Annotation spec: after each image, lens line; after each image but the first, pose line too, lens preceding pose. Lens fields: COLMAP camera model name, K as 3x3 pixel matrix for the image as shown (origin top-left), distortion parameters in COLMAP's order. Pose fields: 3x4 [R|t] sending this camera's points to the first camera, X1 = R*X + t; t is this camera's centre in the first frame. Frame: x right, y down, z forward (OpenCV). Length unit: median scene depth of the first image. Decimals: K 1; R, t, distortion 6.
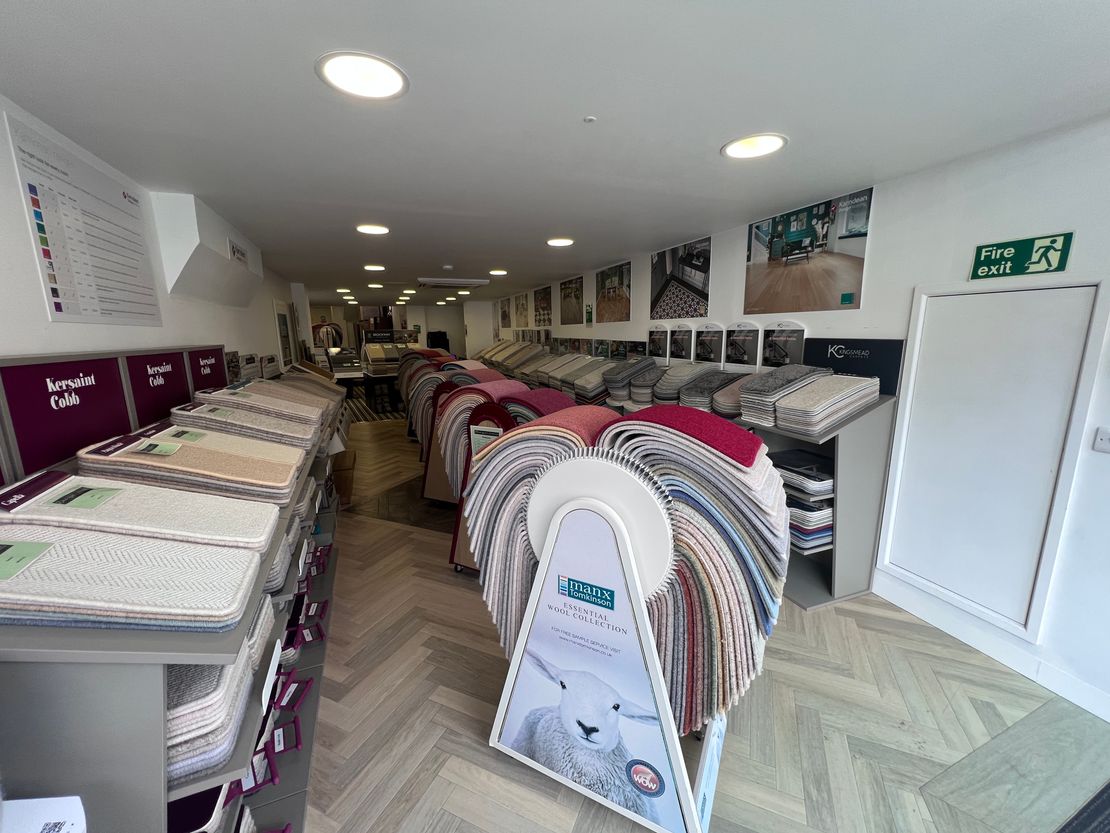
lens RADIAL K [[444.6, 0, 555.0], [0, 444.6, 416.5], [0, 0, 1]] dist [-0.006796, 0.000035]
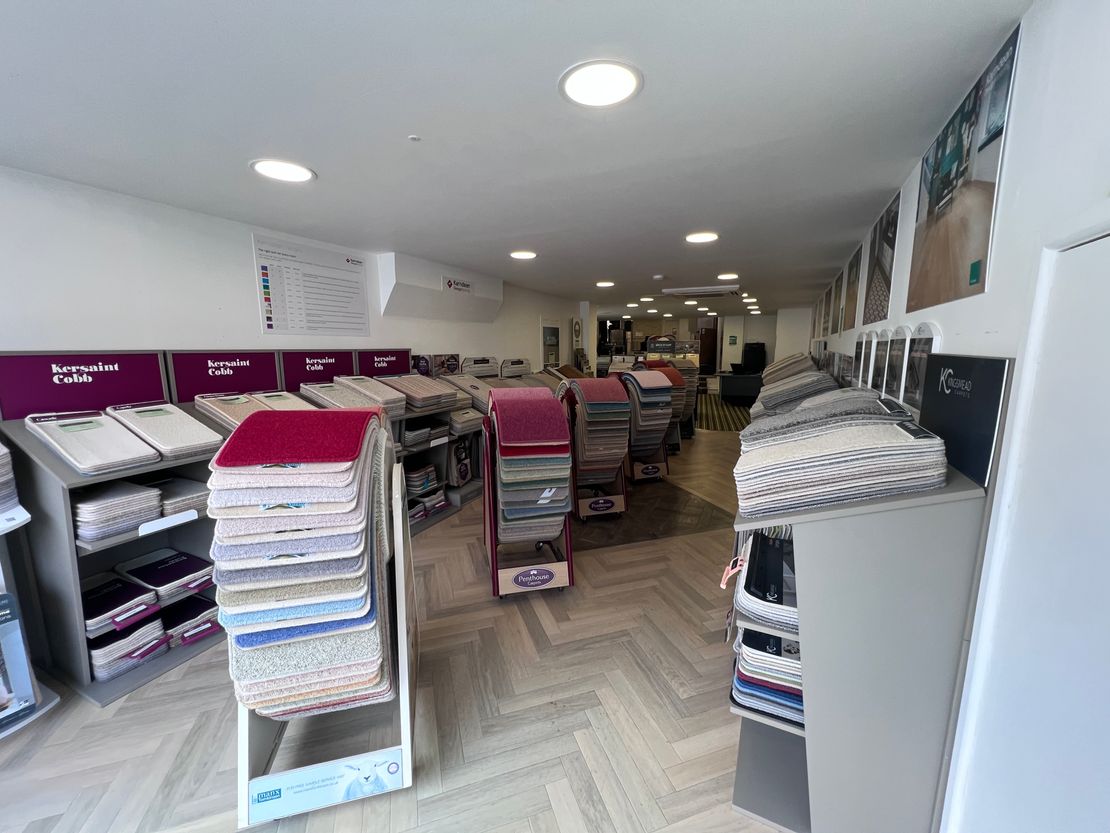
lens RADIAL K [[443.3, 0, 555.0], [0, 443.3, 416.5], [0, 0, 1]] dist [-0.000339, 0.000337]
pose [[0.677239, 0.125827, -0.724924, 0.781552], [-0.143639, 0.988921, 0.037460, -0.069341], [0.721606, 0.078758, 0.687809, 0.381068]]
